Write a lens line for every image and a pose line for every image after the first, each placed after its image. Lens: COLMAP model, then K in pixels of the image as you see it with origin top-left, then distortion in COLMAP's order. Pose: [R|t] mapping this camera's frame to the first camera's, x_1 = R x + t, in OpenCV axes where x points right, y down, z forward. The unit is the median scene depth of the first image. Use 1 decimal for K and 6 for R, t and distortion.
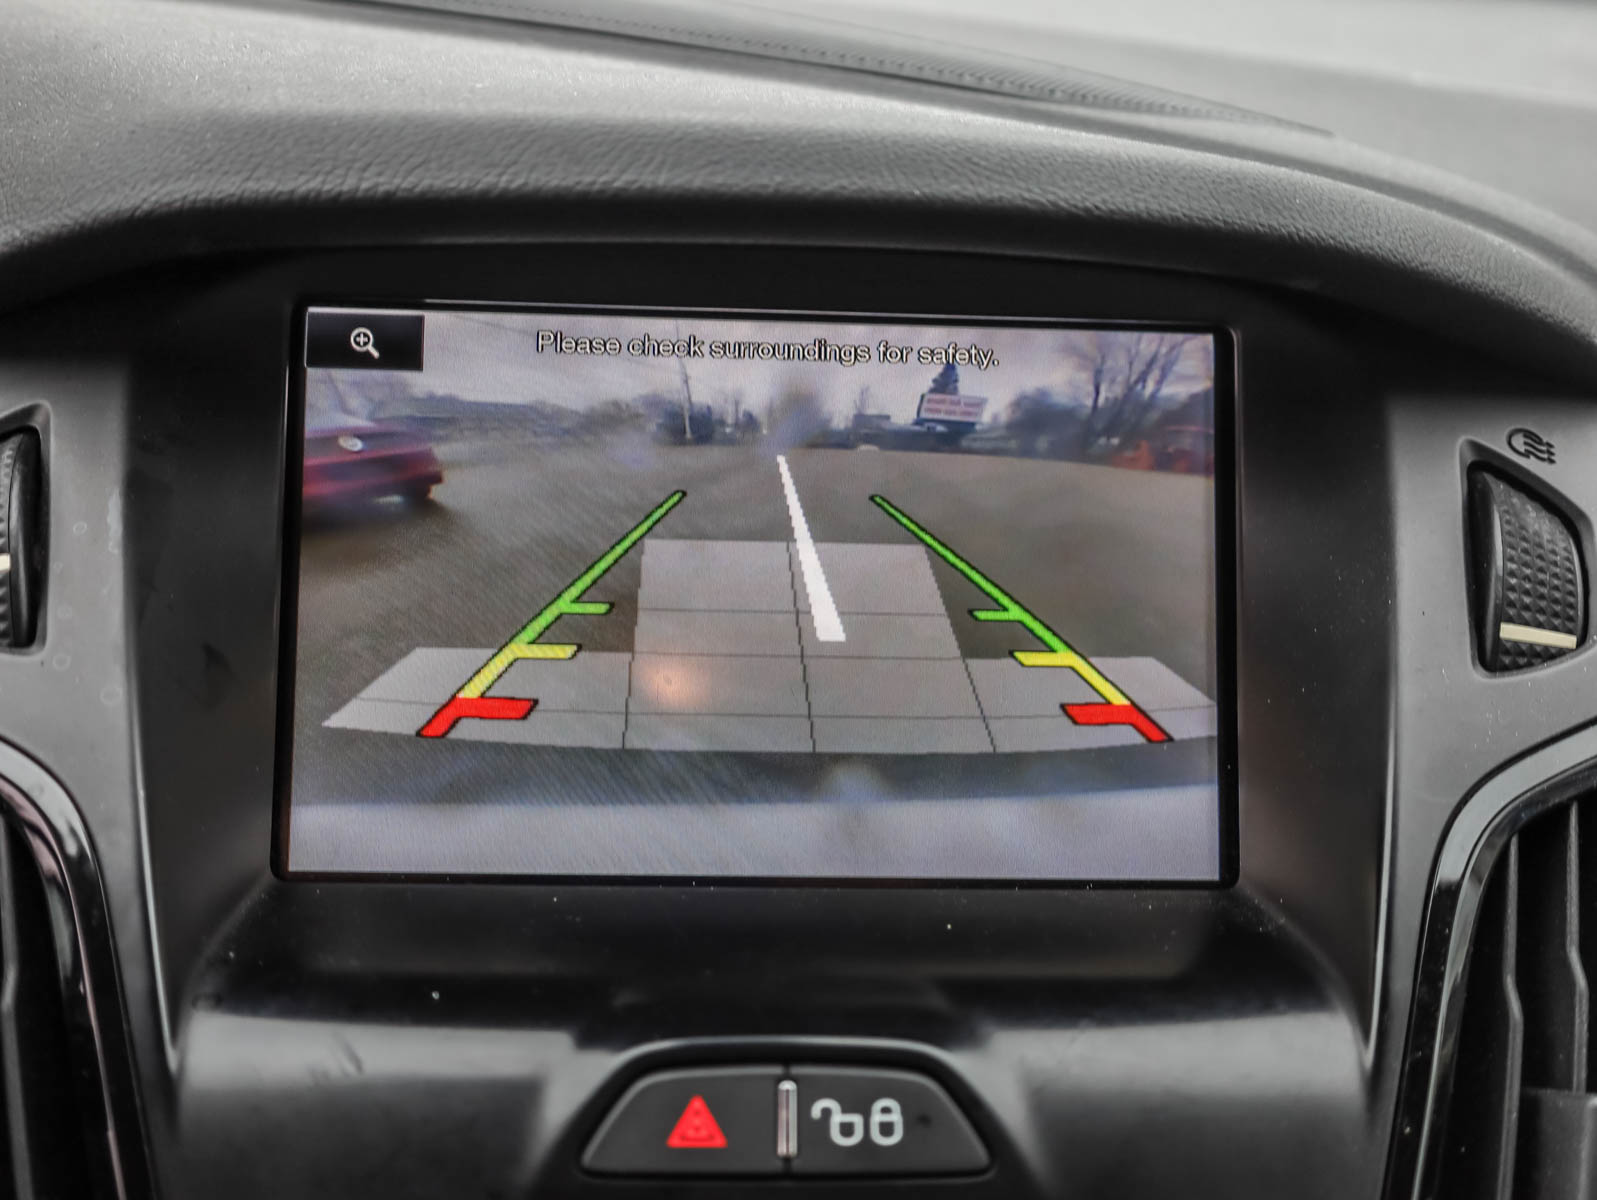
lens RADIAL K [[2095.0, 0, 795.7], [0, 2095.0, 585.4], [0, 0, 1]] dist [0.000828, 0.000000]
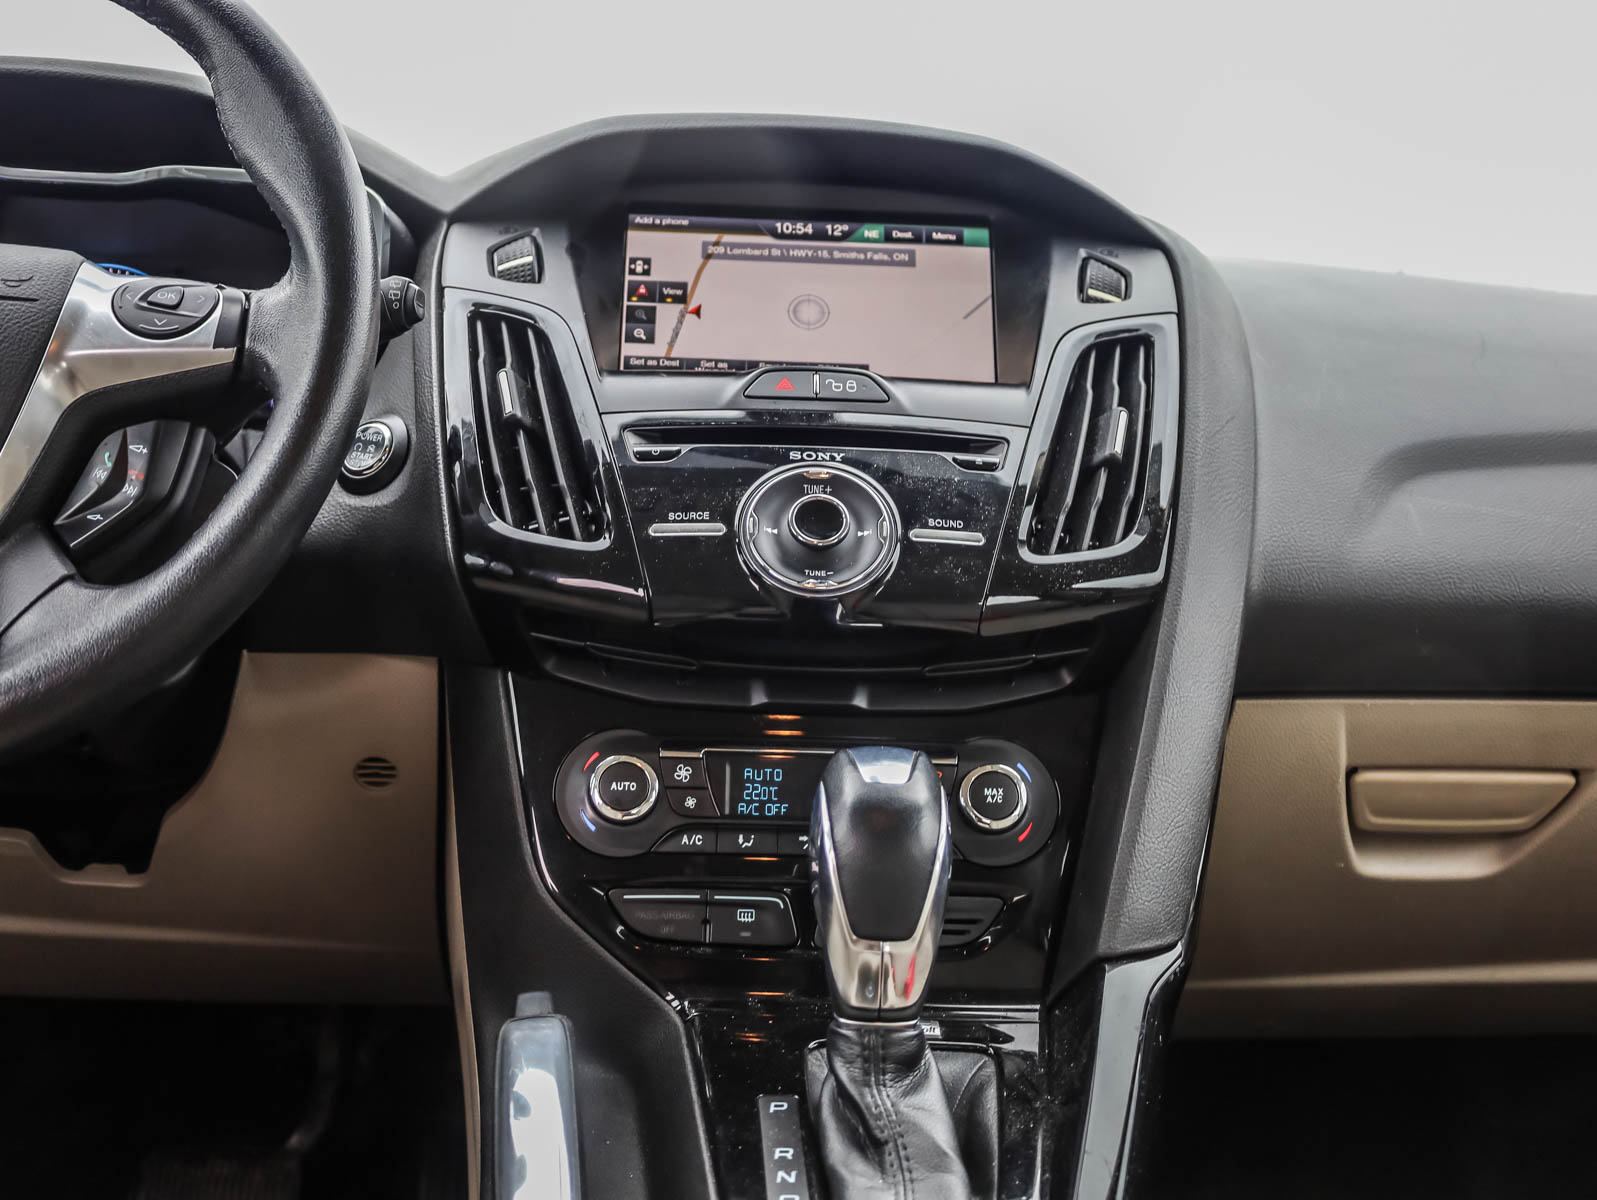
lens RADIAL K [[2095.0, 0, 808.5], [0, 2095.0, 621.6], [0, 0, 1]] dist [0.000828, 0.000000]
pose [[0.999718, -0.015824, -0.017724, 0.027733], [0.008788, 0.939317, -0.342939, 1.404446], [0.022076, 0.342686, 0.939191, -1.429730]]
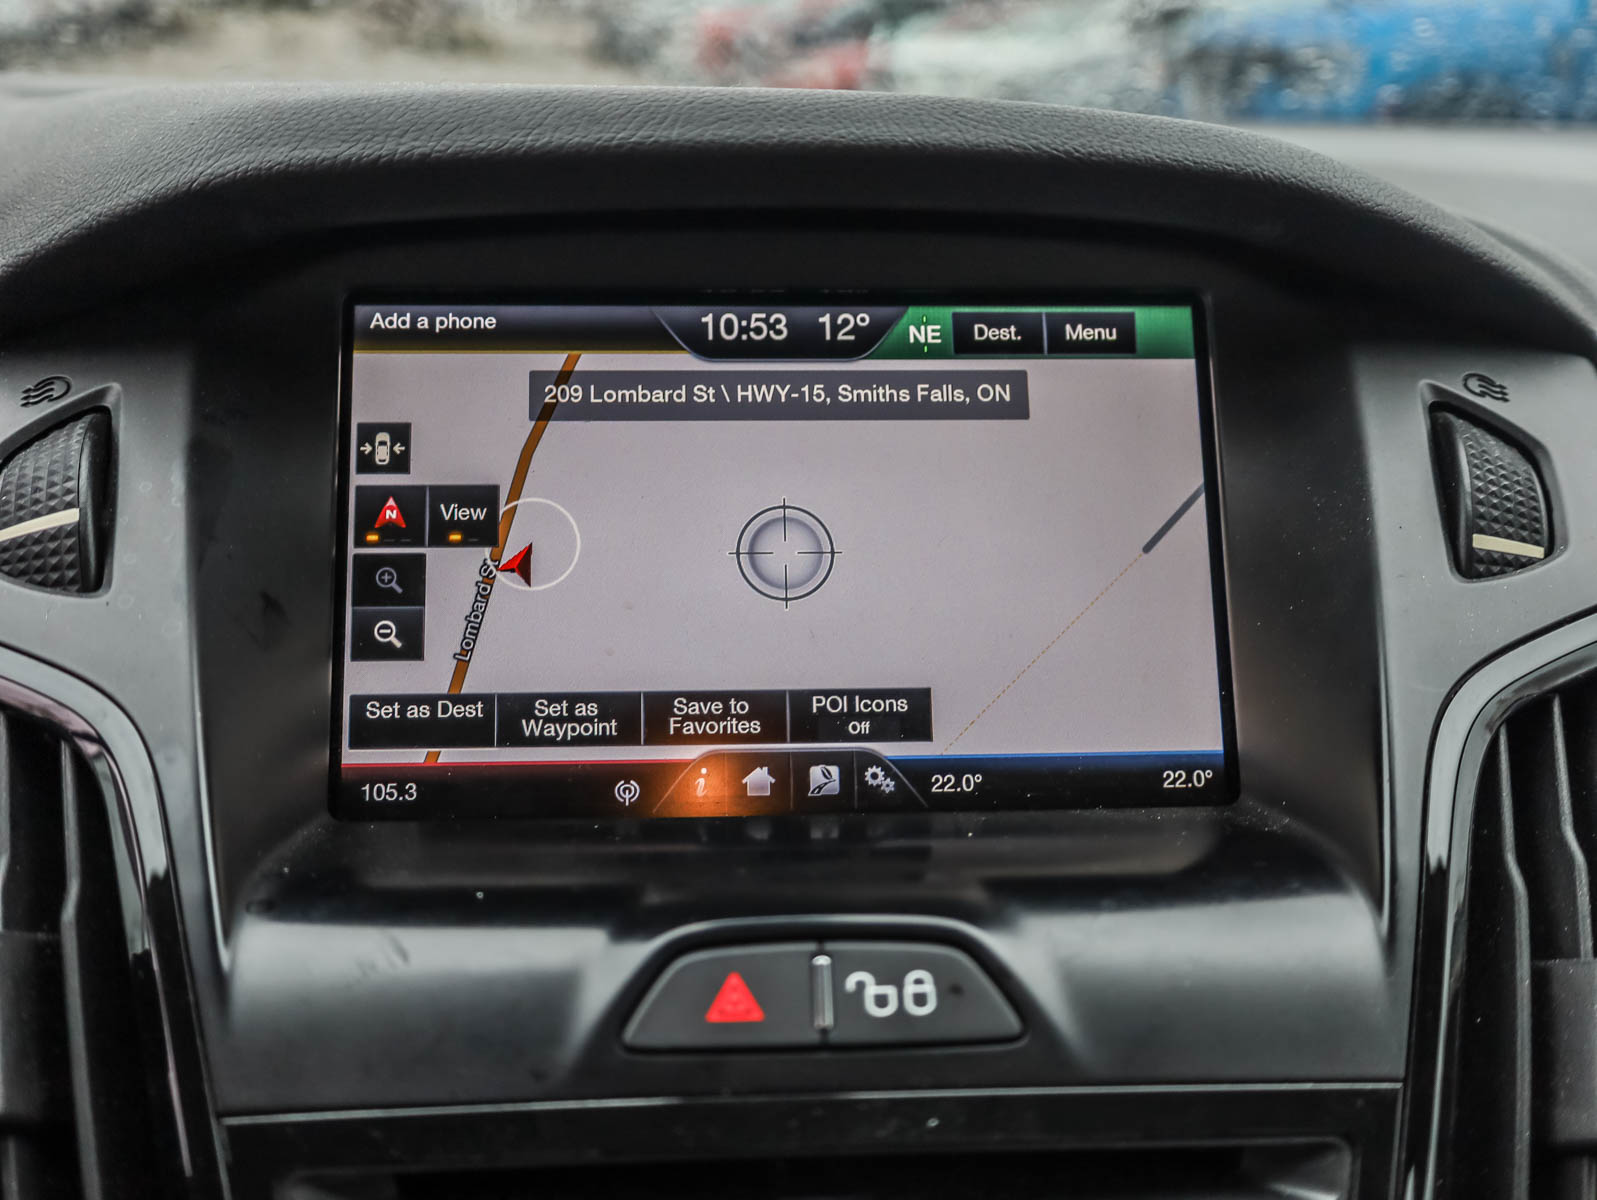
lens RADIAL K [[1763.6, 0, 799.7], [0, 1763.6, 590.5], [0, 0, 1]] dist [0.000284, 0.000000]
pose [[0.999269, -0.037656, -0.006560, -0.002010], [0.036824, 0.994422, -0.098842, 0.132158], [0.010245, 0.098529, 0.995081, 0.111847]]
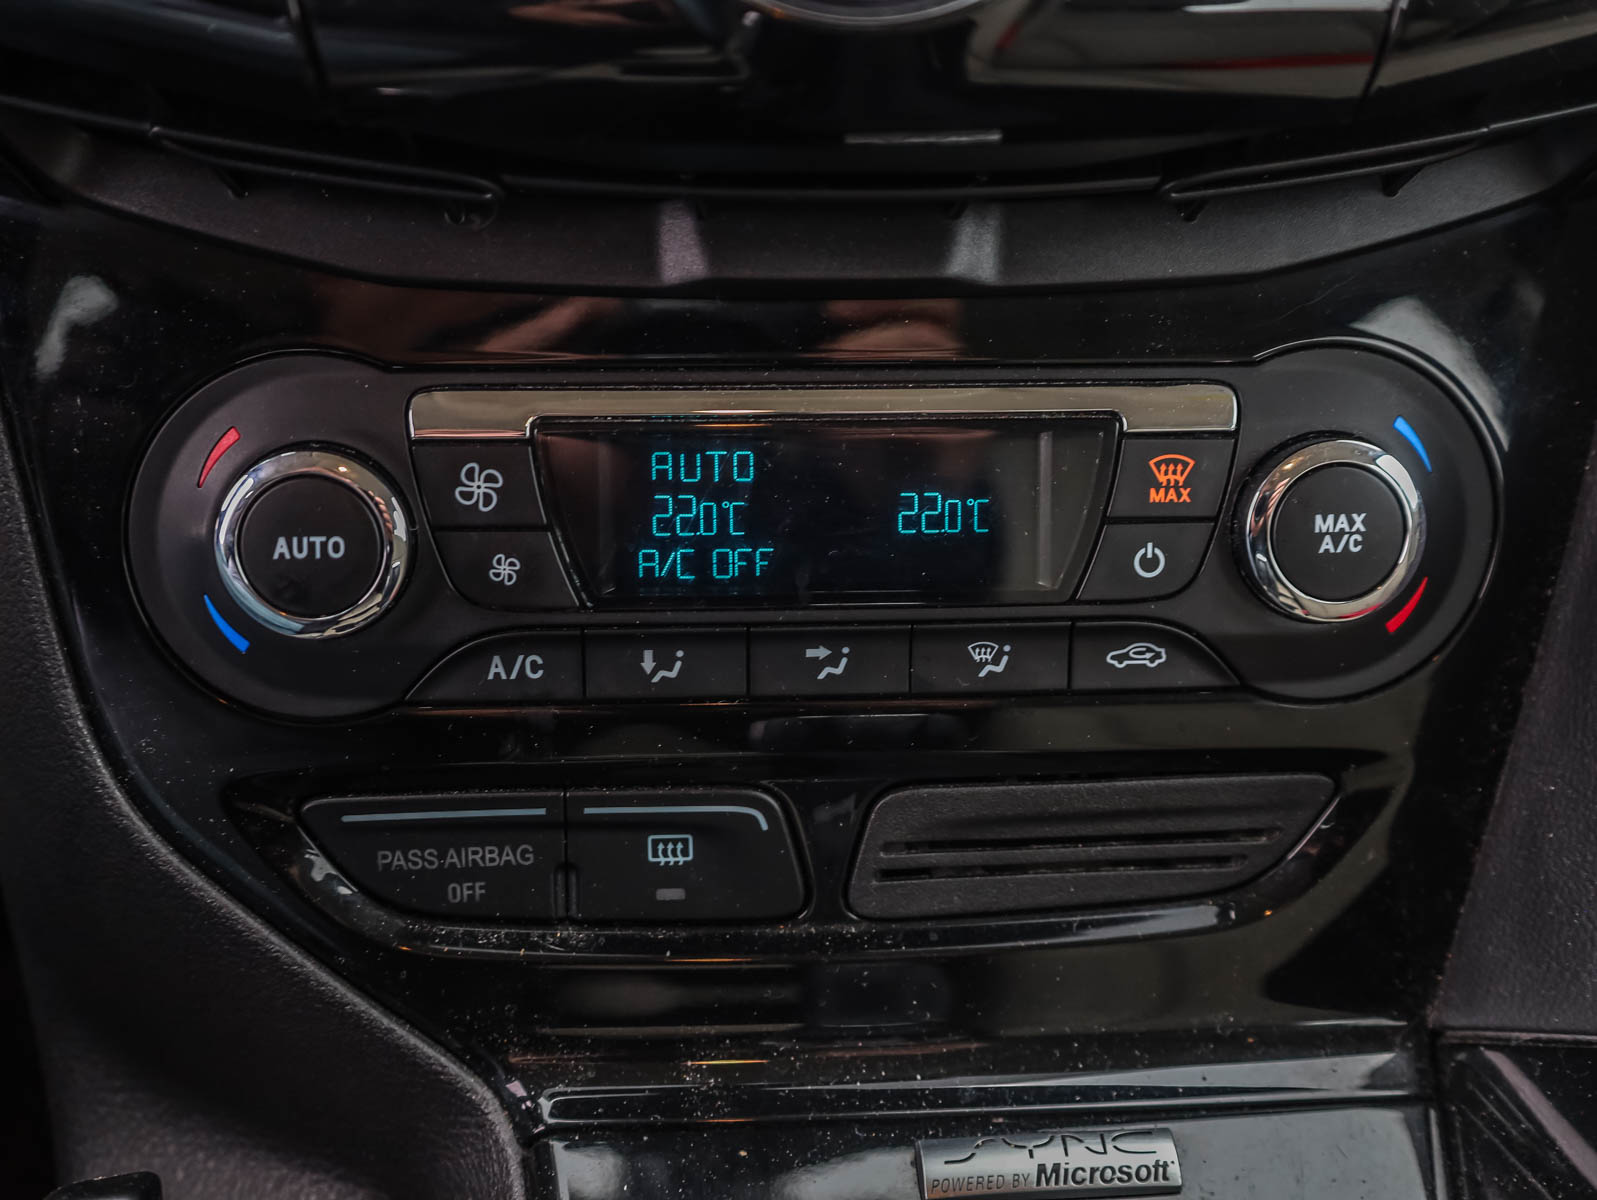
lens RADIAL K [[2095.0, 0, 824.7], [0, 2095.0, 616.4], [0, 0, 1]] dist [0.000828, 0.000000]
pose [[0.999620, -0.027298, -0.003907, -0.019507], [0.027573, 0.991681, 0.125730, 0.658144], [0.000443, -0.125790, 0.992057, 0.090070]]
